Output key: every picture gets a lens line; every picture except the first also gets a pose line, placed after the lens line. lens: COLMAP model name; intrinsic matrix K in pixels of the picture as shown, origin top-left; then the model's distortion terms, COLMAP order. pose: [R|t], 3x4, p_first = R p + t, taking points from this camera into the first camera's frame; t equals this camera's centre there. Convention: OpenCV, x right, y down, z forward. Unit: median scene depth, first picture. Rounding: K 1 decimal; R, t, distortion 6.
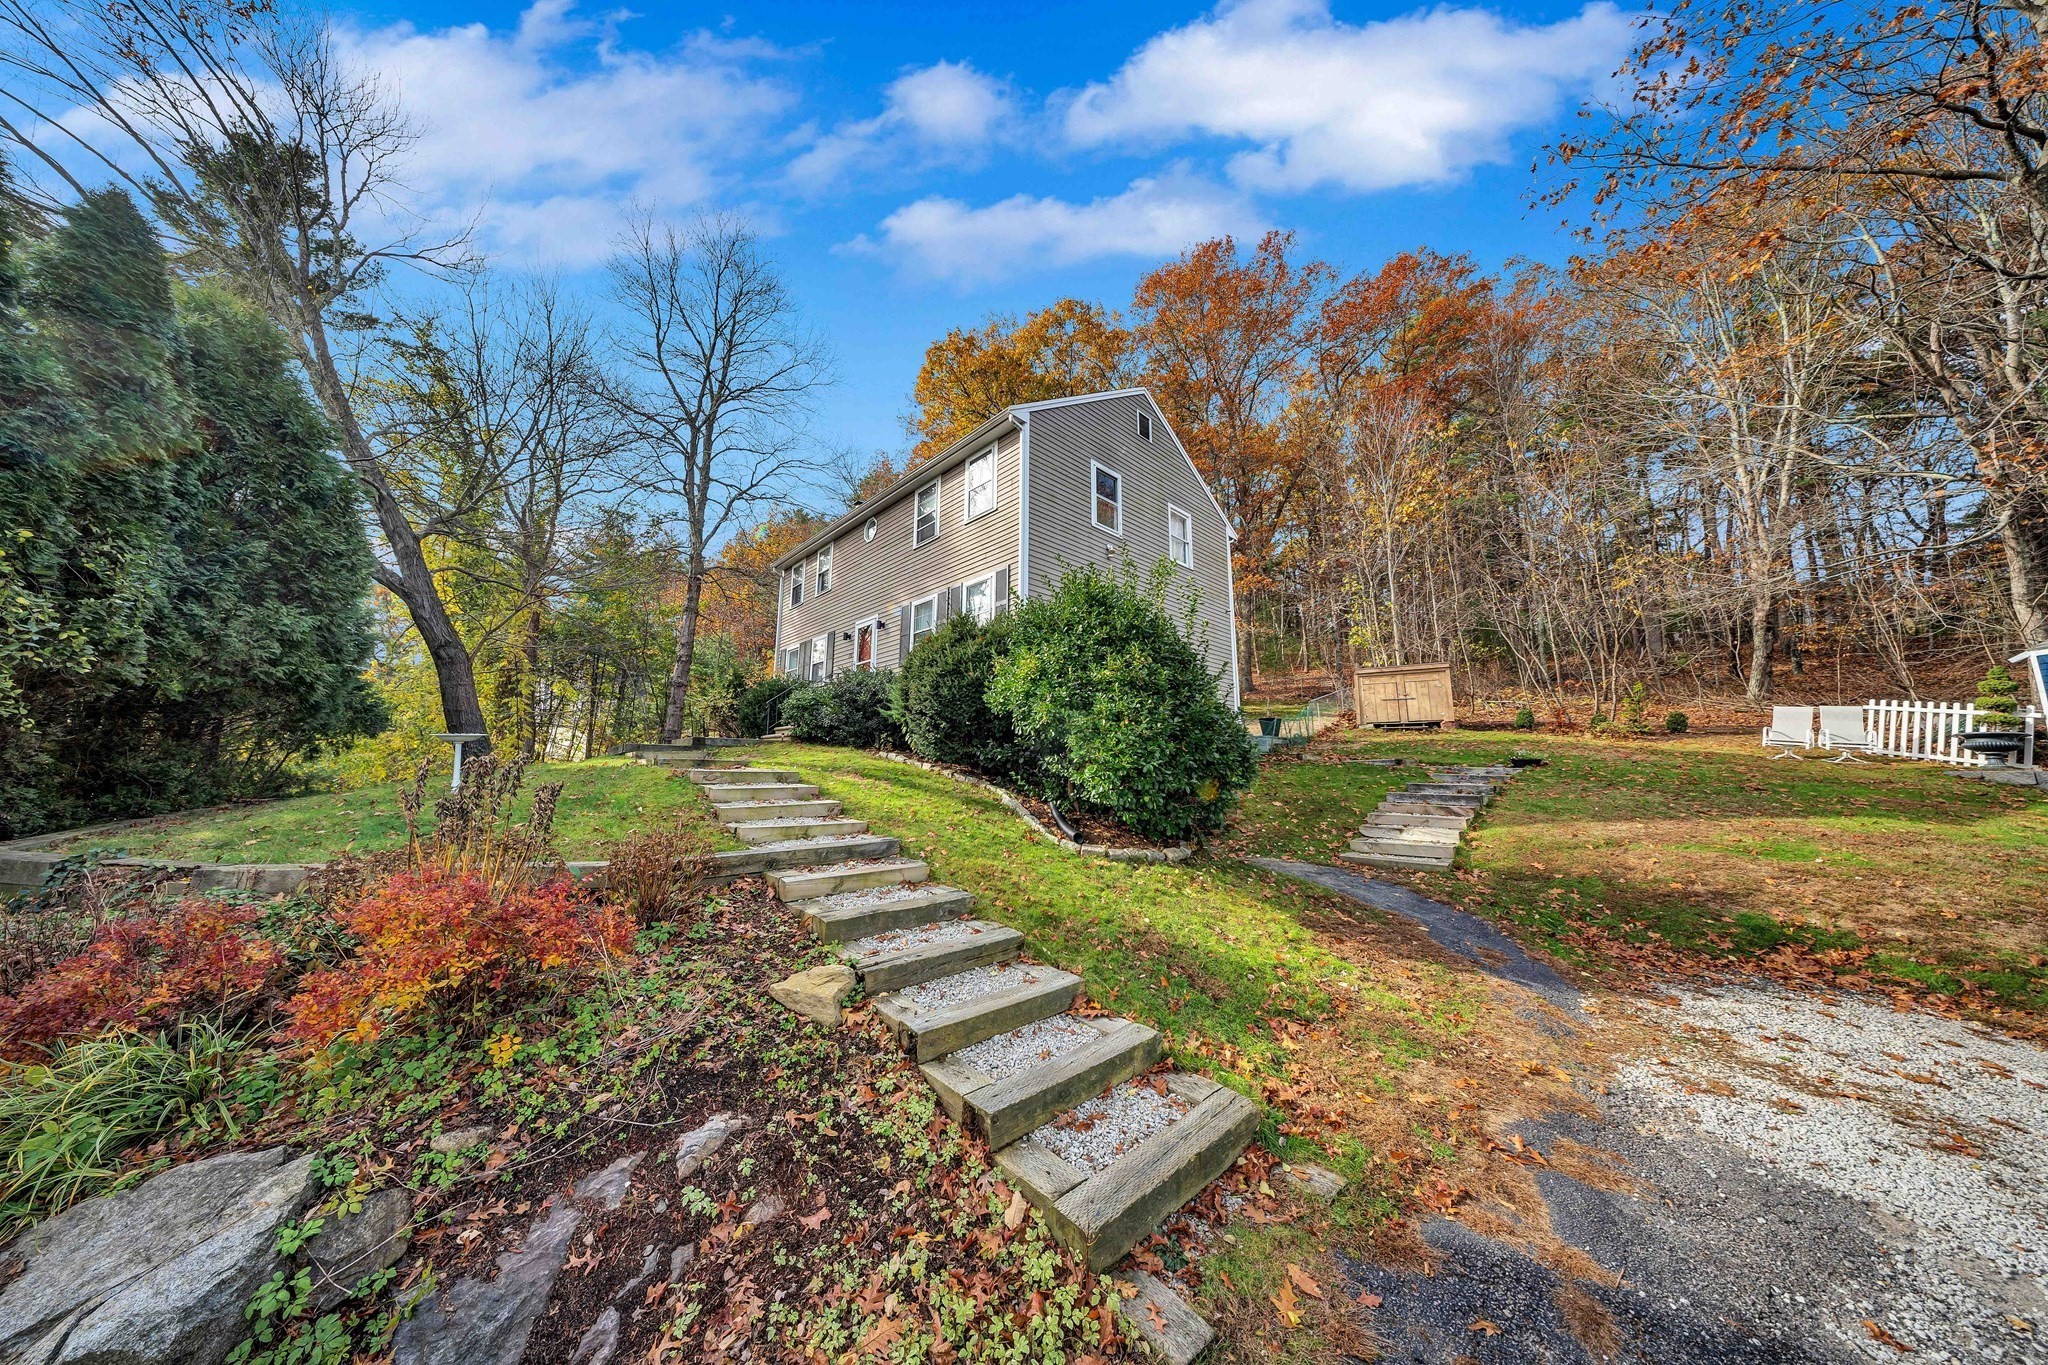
lens RADIAL K [[603.2, 0, 1031.9], [0, 603.2, 689.1], [0, 0, 1]] dist [-0.000054, -0.000033]
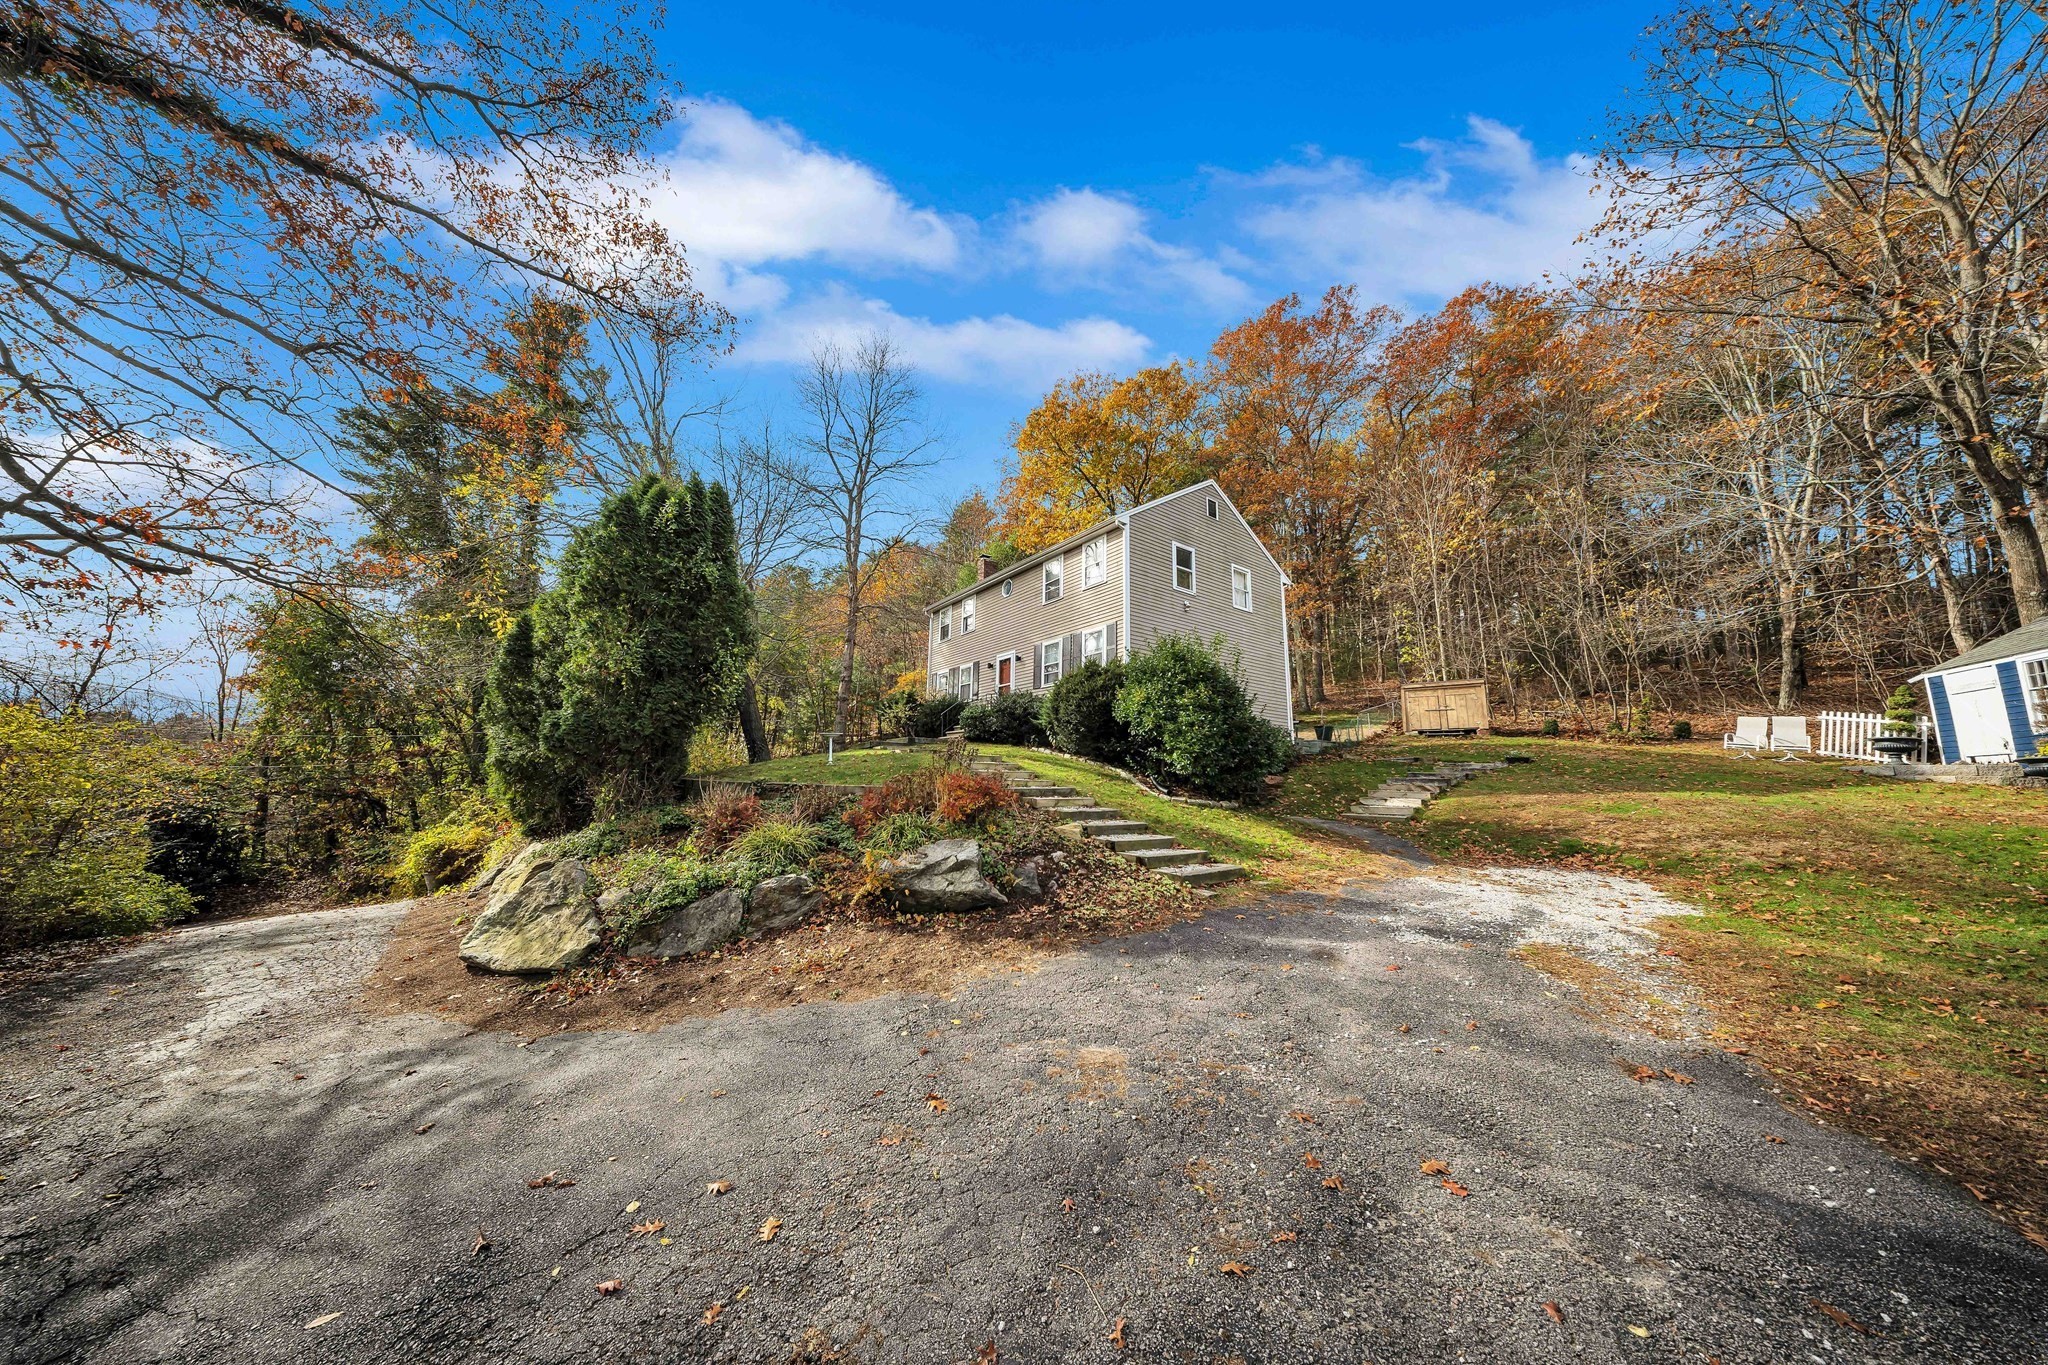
lens RADIAL K [[604.7, 0, 1020.0], [0, 604.7, 687.1], [0, 0, 1]] dist [-0.002318, -0.000158]
pose [[0.989648, -0.007766, -0.143308, -0.061046], [0.005508, 0.999854, -0.016149, -0.022666], [0.143413, 0.015192, 0.989546, -0.495830]]
